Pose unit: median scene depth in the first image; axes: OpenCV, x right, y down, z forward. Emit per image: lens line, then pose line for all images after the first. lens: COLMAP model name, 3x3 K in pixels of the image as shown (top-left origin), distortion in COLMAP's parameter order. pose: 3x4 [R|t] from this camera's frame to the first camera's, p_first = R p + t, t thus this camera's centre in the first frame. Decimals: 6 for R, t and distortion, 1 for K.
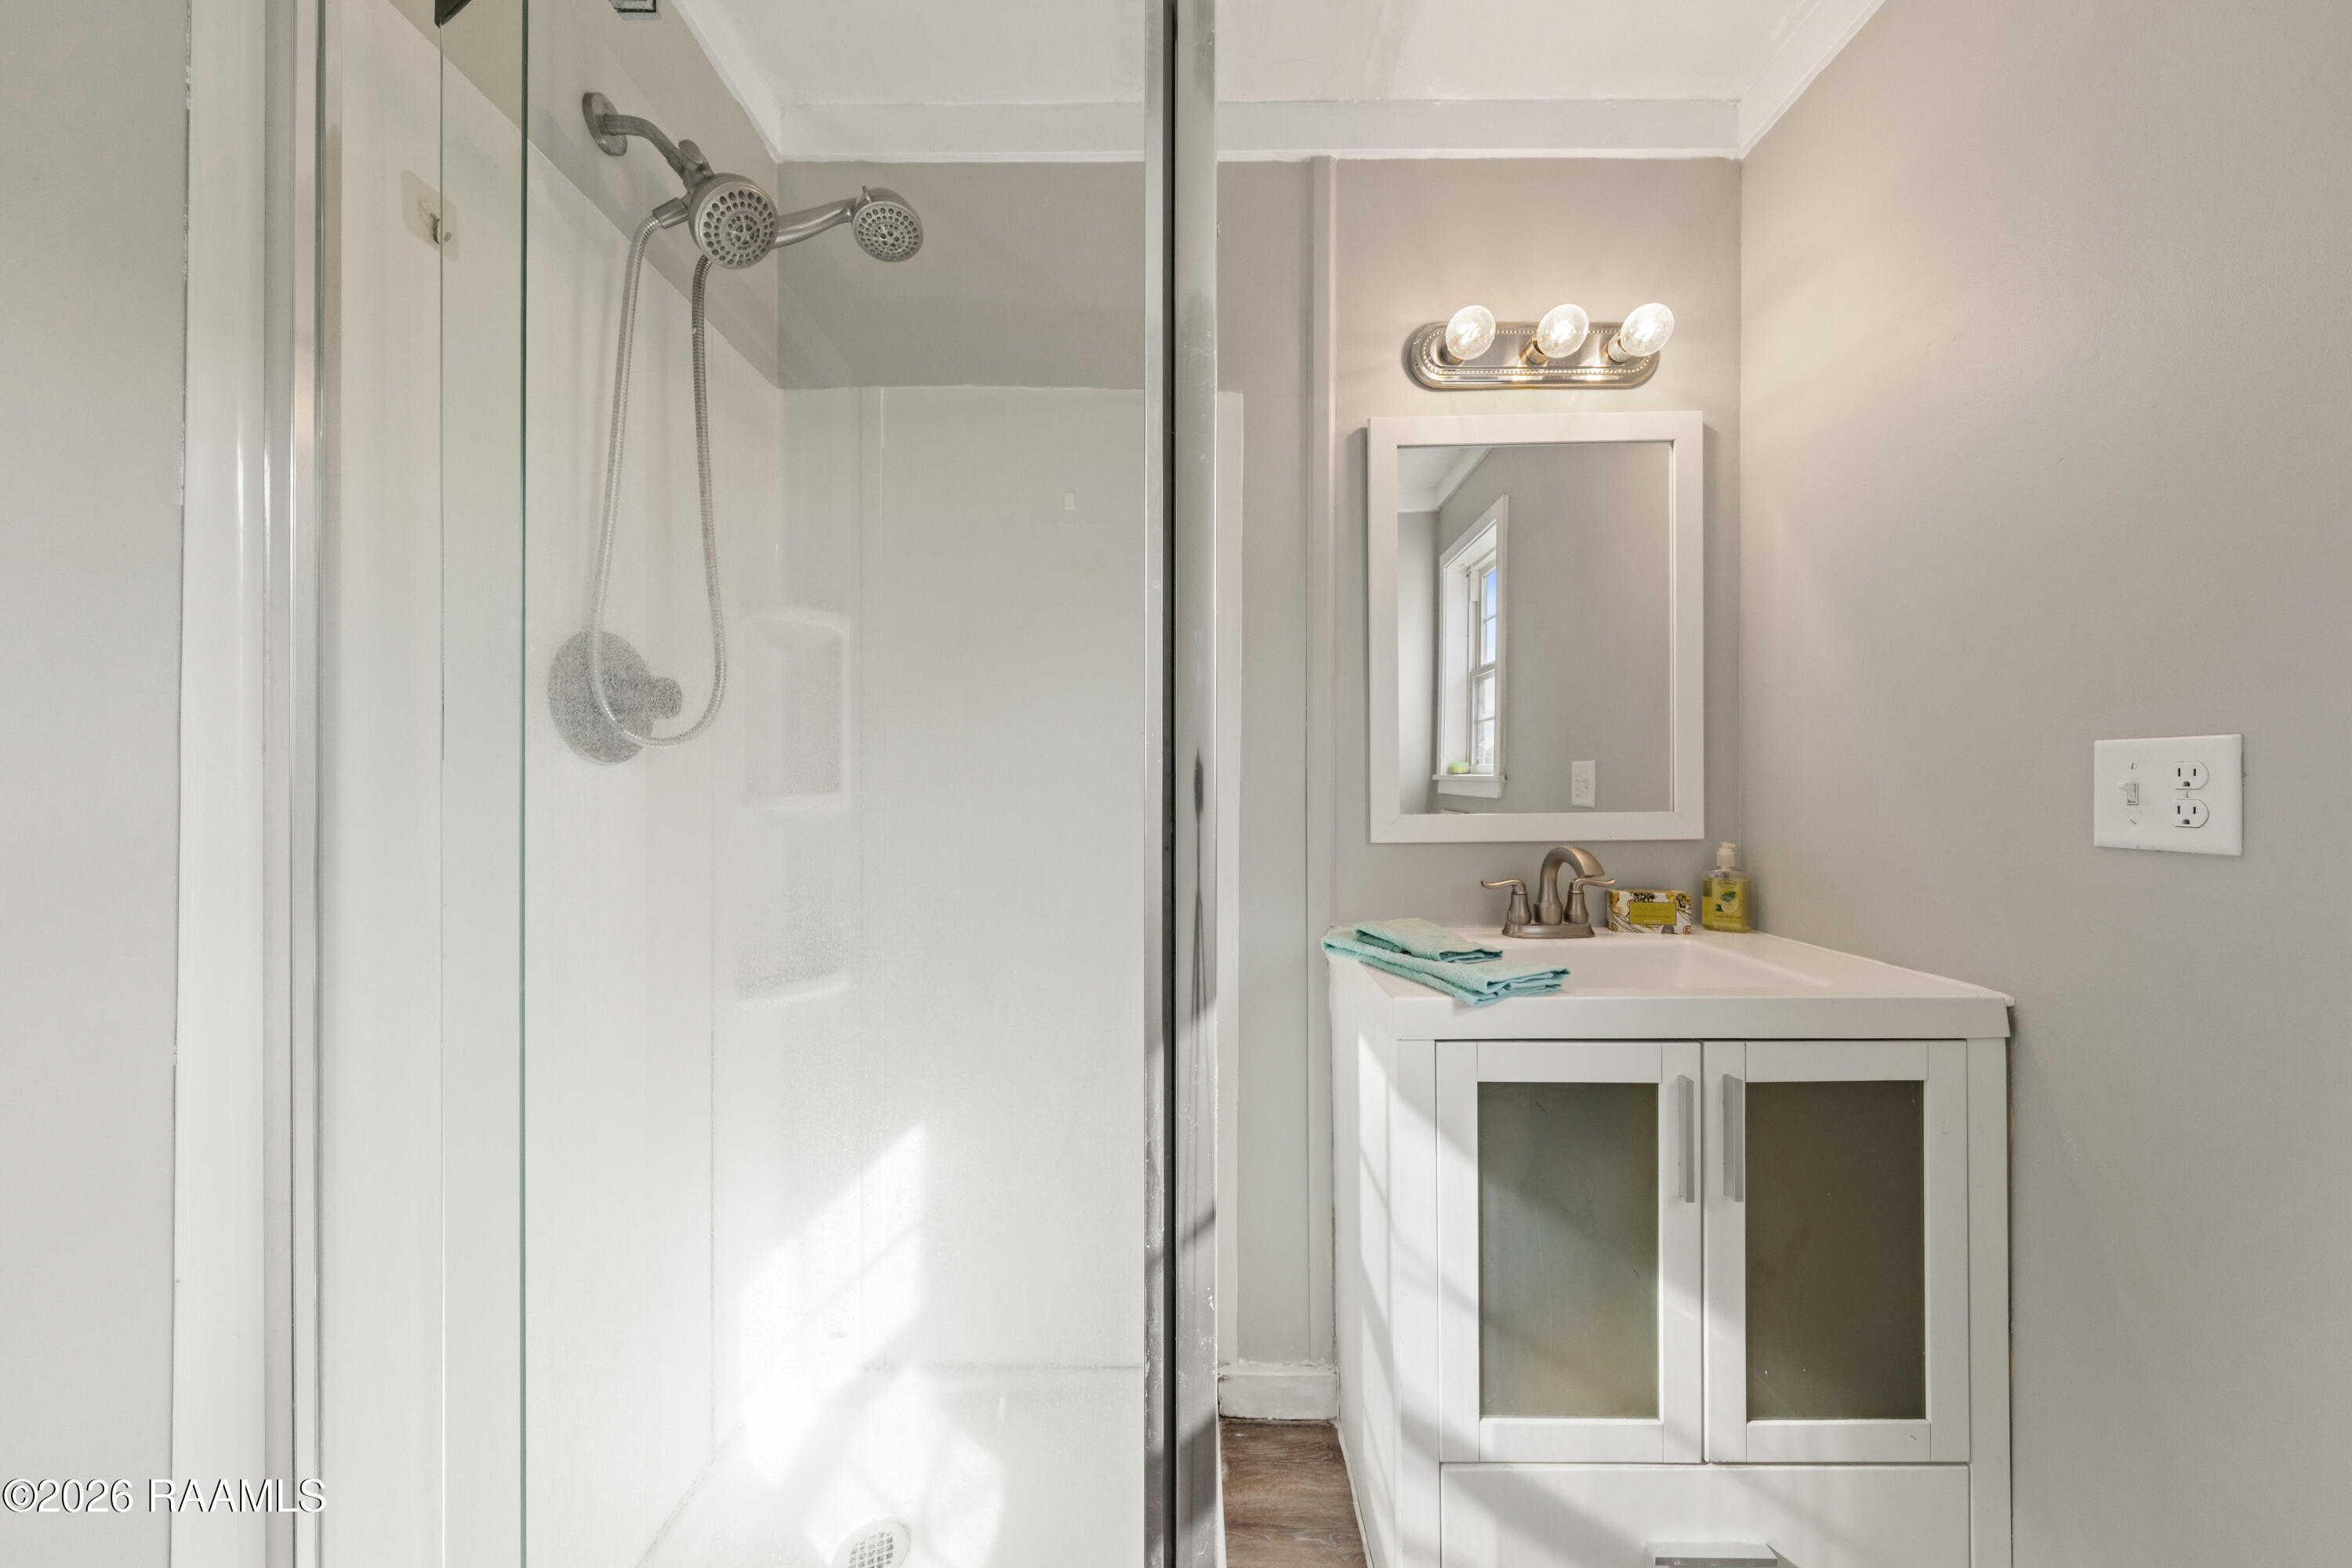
lens RADIAL K [[763.8, 0, 1176.0], [0, 763.8, 784.0], [0, 0, 1]] dist [0.001475, 0.000025]
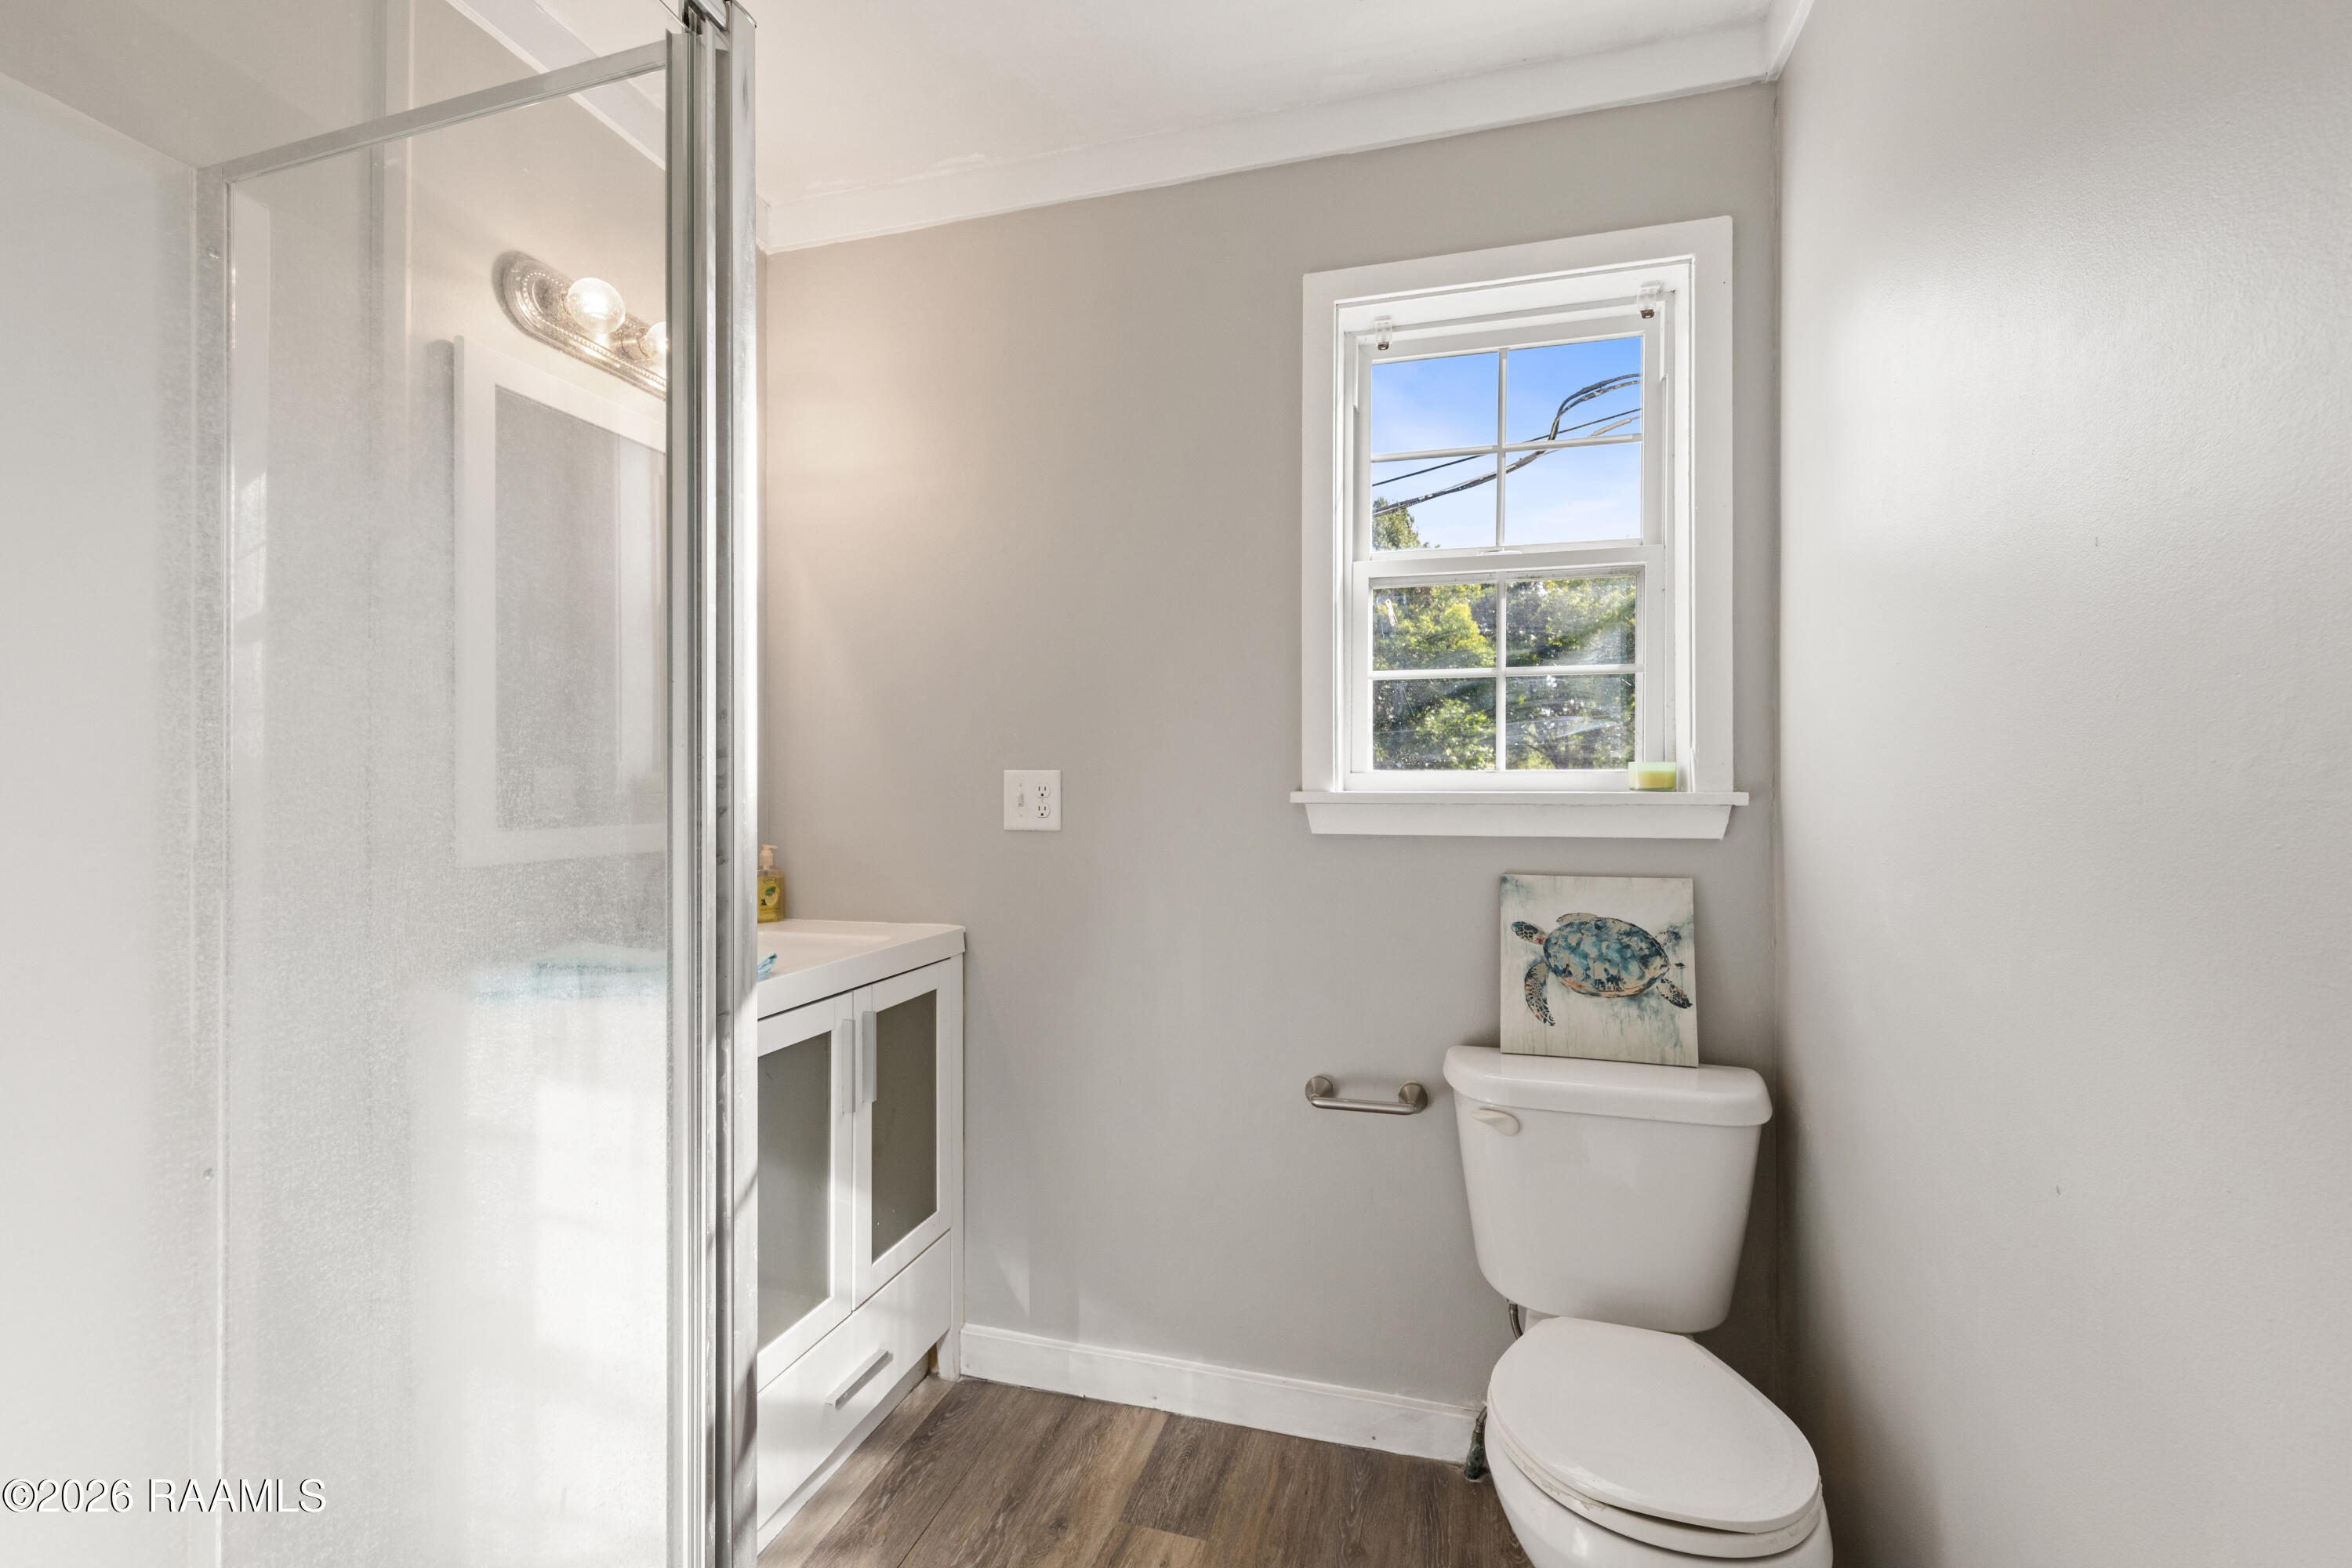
lens RADIAL K [[979.8, 0, 1168.1], [0, 979.8, 794.4], [0, 0, 1]] dist [0.001244, 0.000426]
pose [[0.274929, 0.000545, 0.961464, -0.779130], [-0.000777, 1.000000, -0.000344, 0.000026], [-0.961464, -0.000652, 0.274930, 0.016086]]
